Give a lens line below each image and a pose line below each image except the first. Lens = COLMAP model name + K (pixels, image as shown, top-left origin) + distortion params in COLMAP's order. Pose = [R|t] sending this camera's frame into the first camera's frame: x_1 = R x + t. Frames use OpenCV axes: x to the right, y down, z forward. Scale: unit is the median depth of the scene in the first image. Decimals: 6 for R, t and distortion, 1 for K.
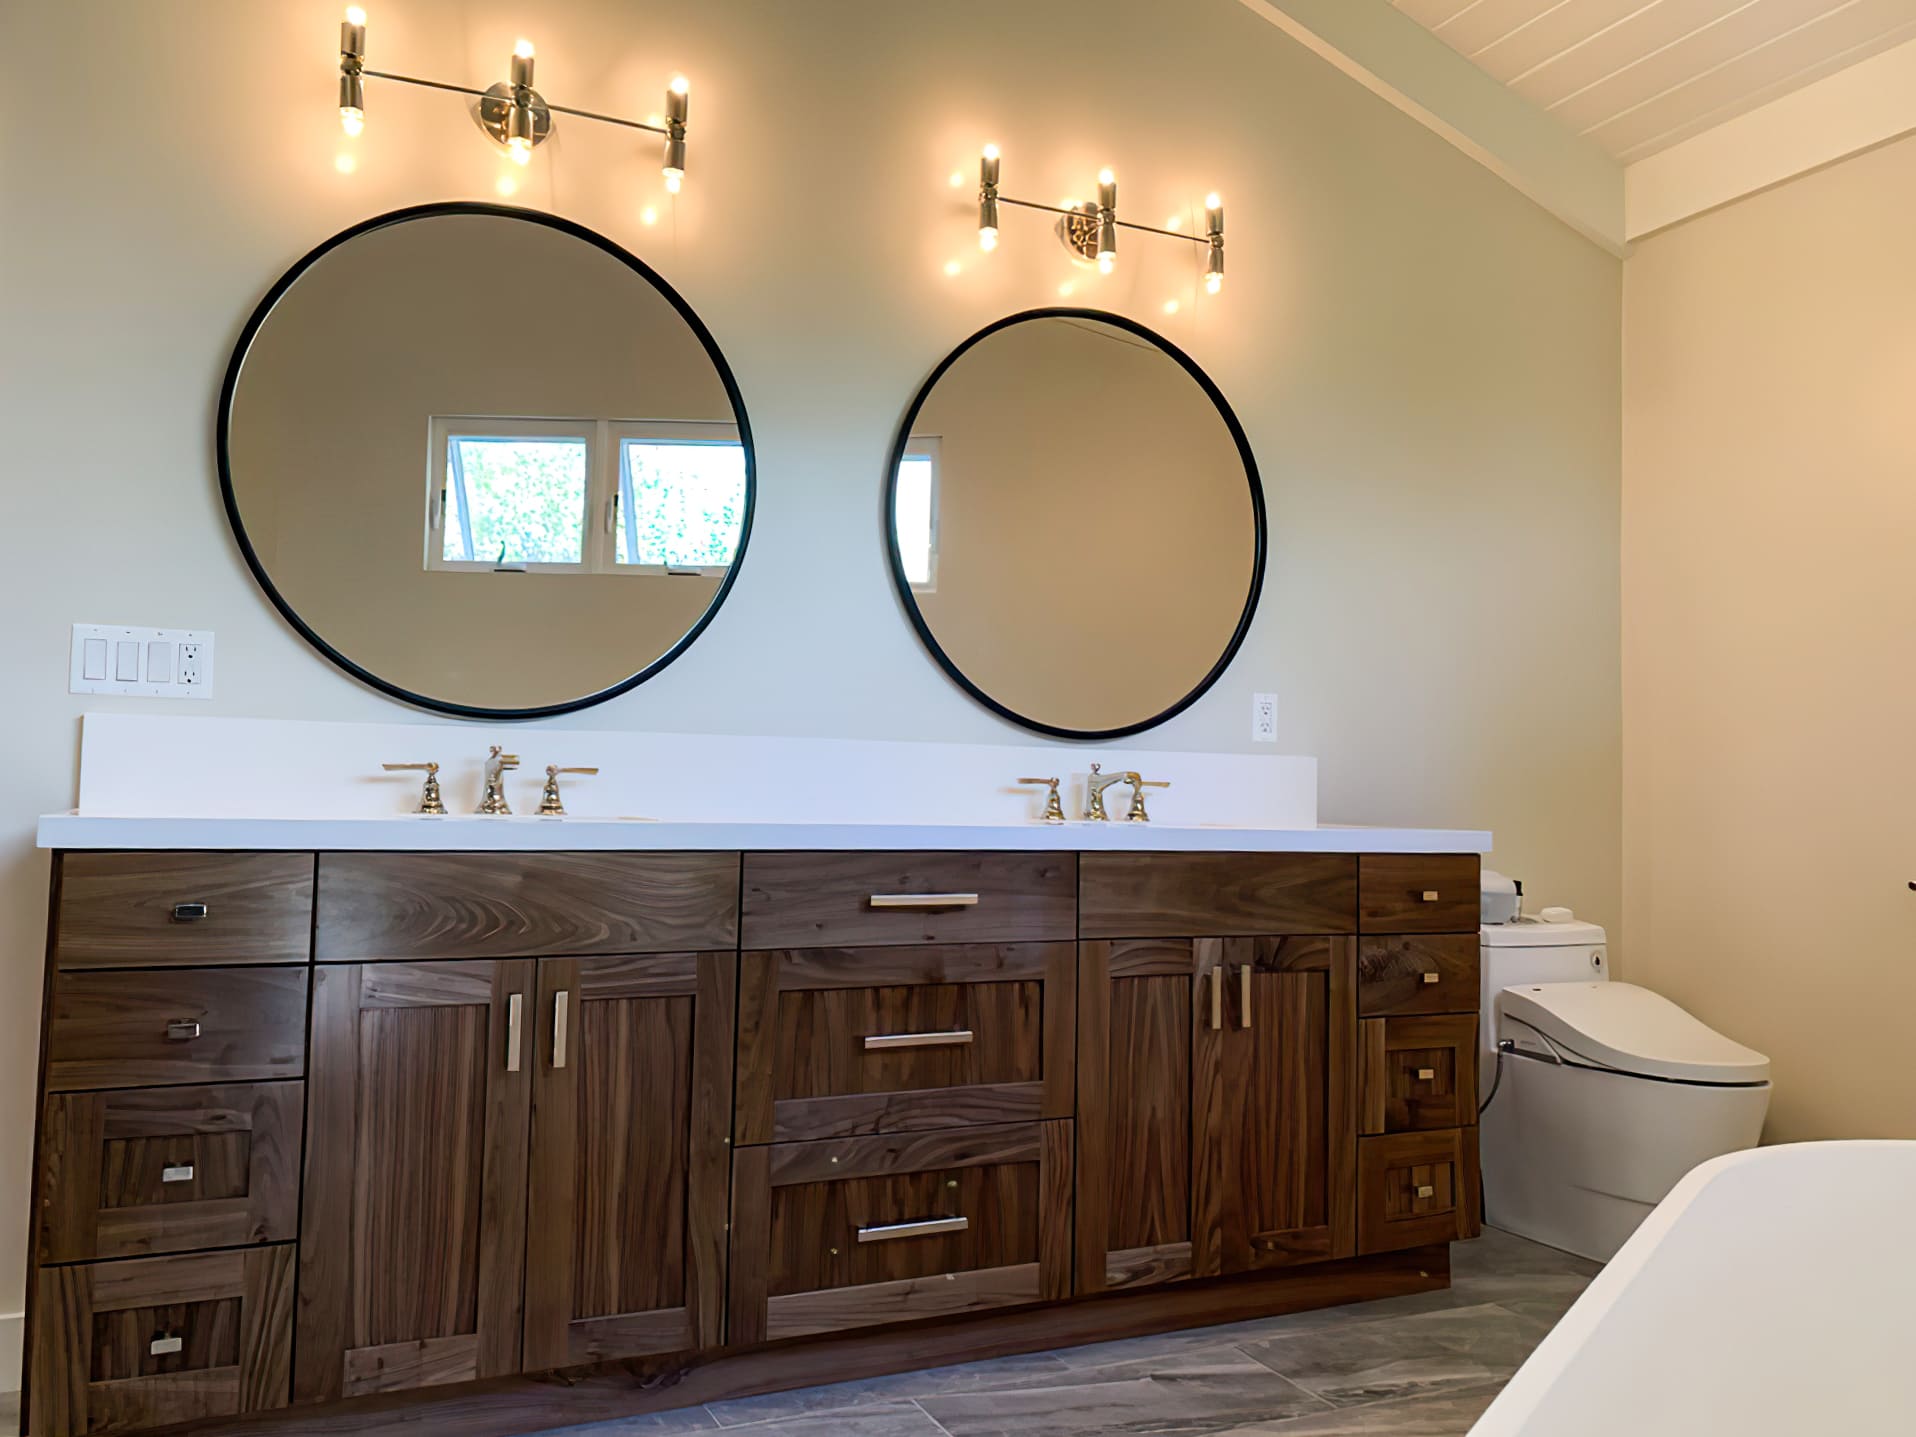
lens RADIAL K [[1494.5, 0, 970.9], [0, 1494.5, 710.4], [0, 0, 1]] dist [0.012607, -0.005891]
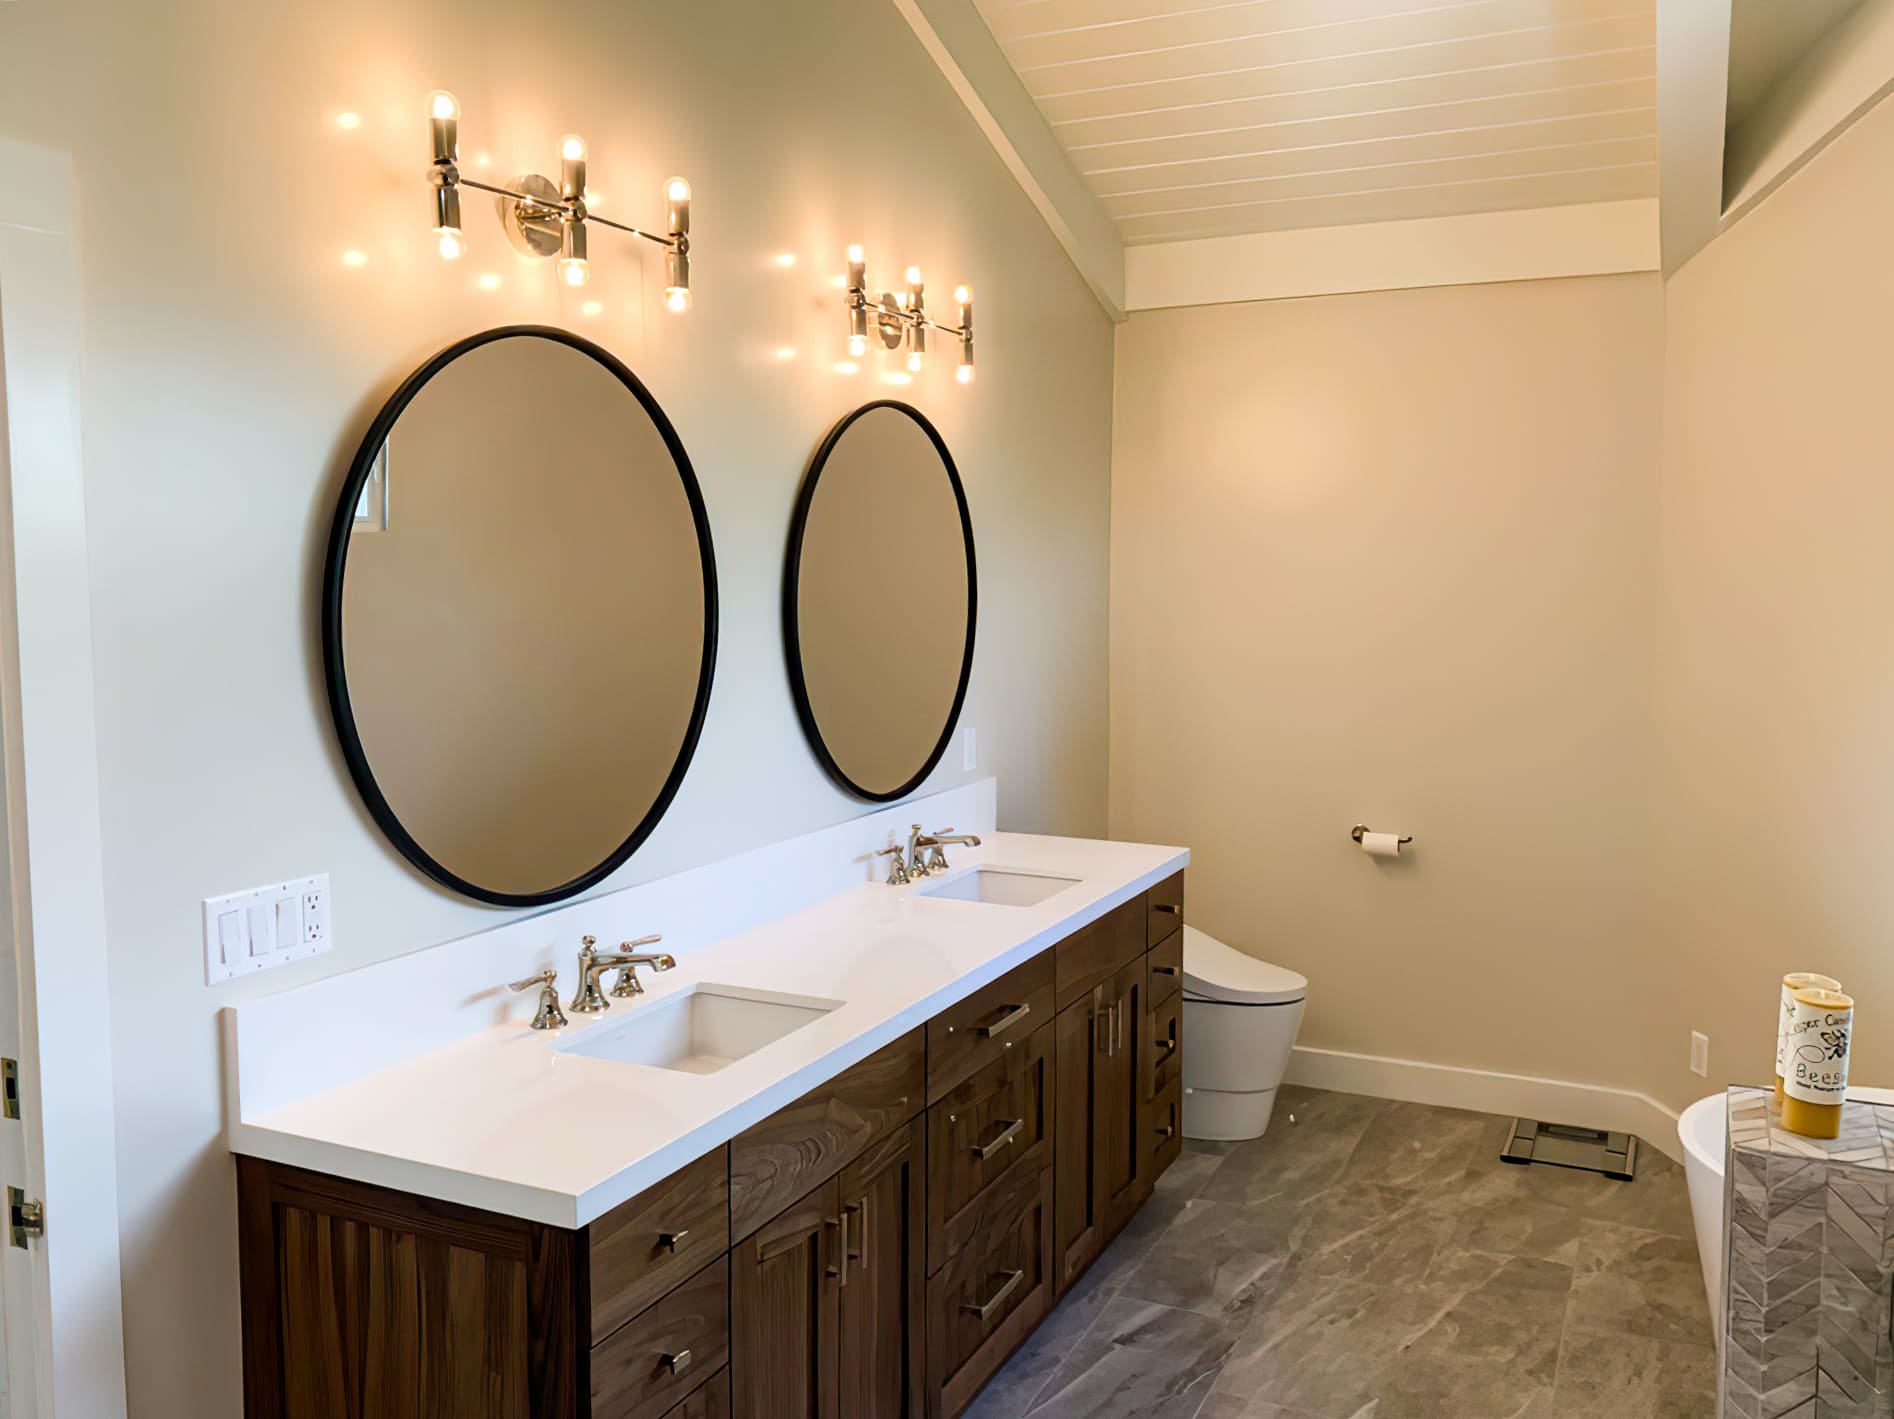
lens RADIAL K [[1525.7, 0, 934.4], [0, 1525.7, 719.7], [0, 0, 1]] dist [0.004215, 0.011827]
pose [[0.790076, -0.077893, 0.608040, -0.674473], [-0.011245, 0.989886, 0.141421, -0.233045], [-0.612906, -0.118571, 0.781209, 0.133390]]
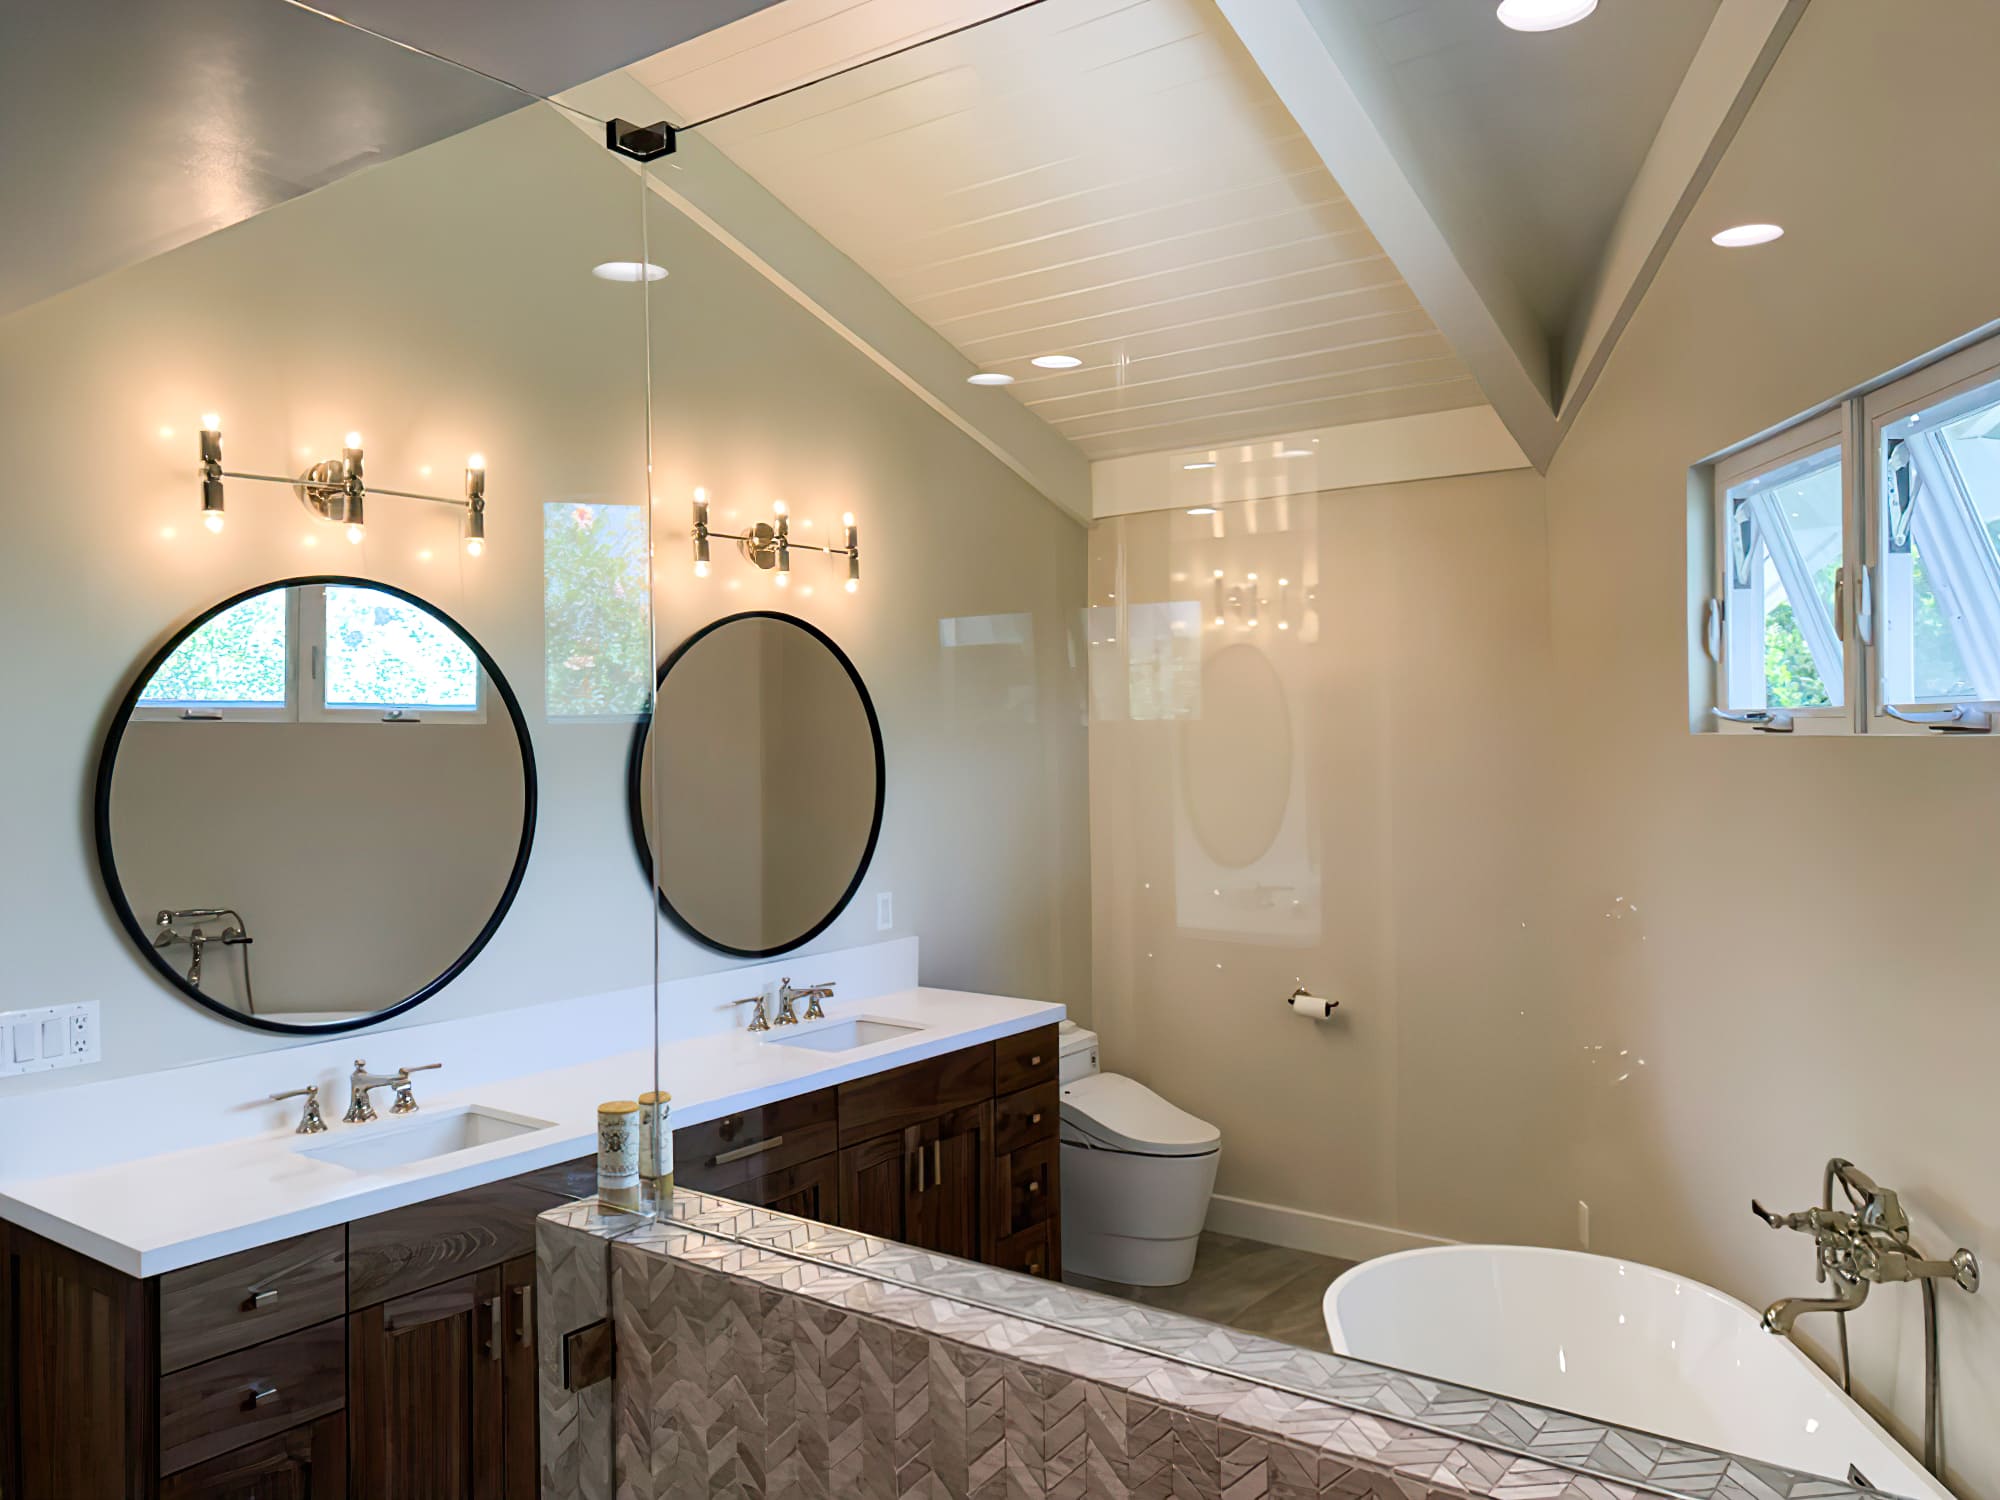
lens RADIAL K [[1462.4, 0, 996.9], [0, 1462.4, 764.6], [0, 0, 1]] dist [-0.018119, 0.017254]
pose [[0.886908, -0.035067, 0.460613, -0.369086], [0.008012, 0.998132, 0.060560, -0.252464], [-0.461877, -0.050021, 0.885533, -0.195661]]
